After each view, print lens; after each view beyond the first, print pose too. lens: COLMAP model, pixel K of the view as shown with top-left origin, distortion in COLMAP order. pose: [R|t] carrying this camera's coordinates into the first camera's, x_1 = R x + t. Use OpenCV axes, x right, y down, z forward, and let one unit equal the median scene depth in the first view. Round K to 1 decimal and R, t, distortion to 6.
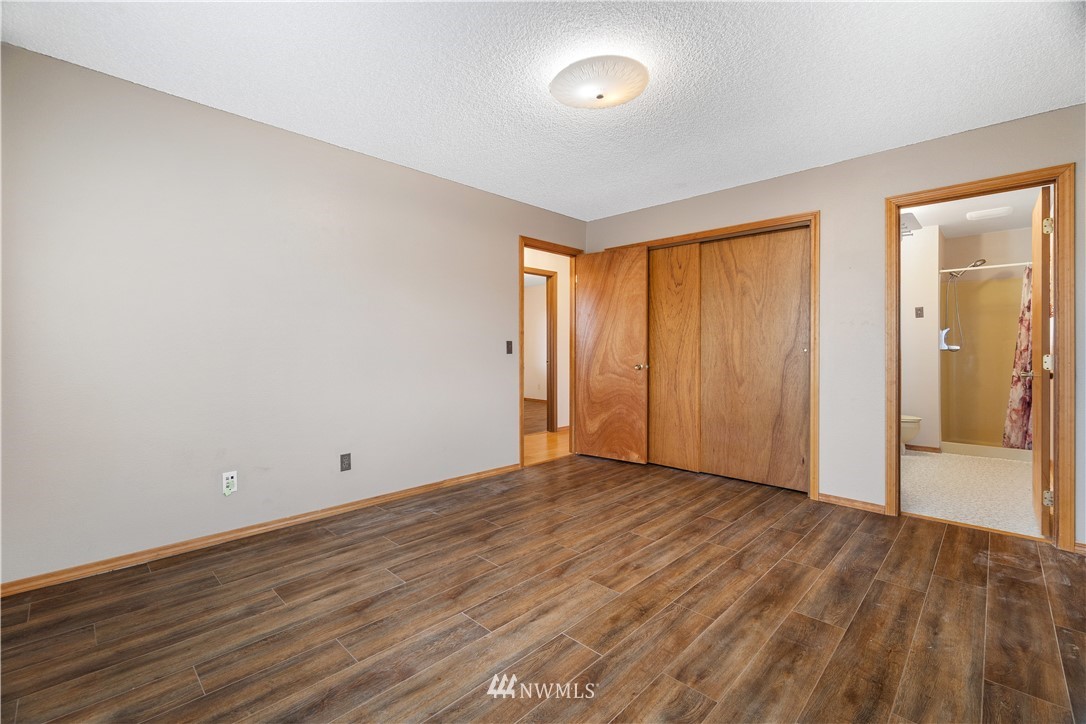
lens RADIAL K [[466.3, 0, 542.7], [0, 466.3, 356.8], [0, 0, 1]] dist [-0.001223, -0.000024]
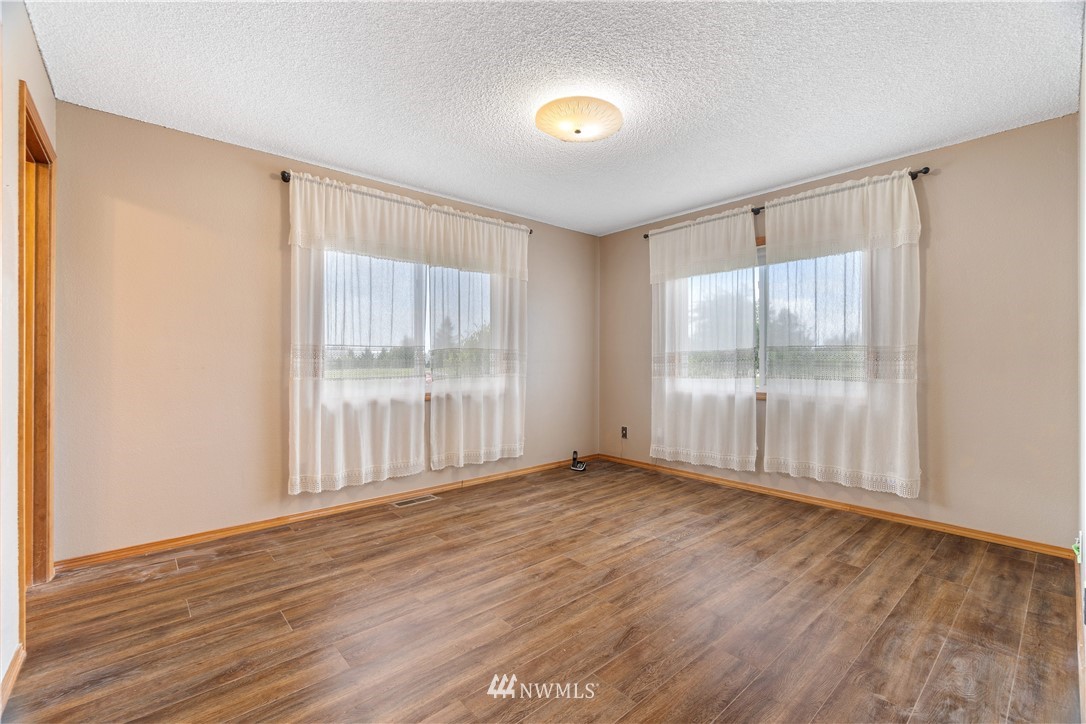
lens RADIAL K [[466.3, 0, 542.7], [0, 466.3, 356.8], [0, 0, 1]] dist [-0.001223, -0.000024]
pose [[-0.996903, -0.004734, 0.078504, 0.120049], [-0.003850, 0.999928, 0.011401, -0.034625], [-0.078553, 0.011063, -0.996849, 2.153996]]
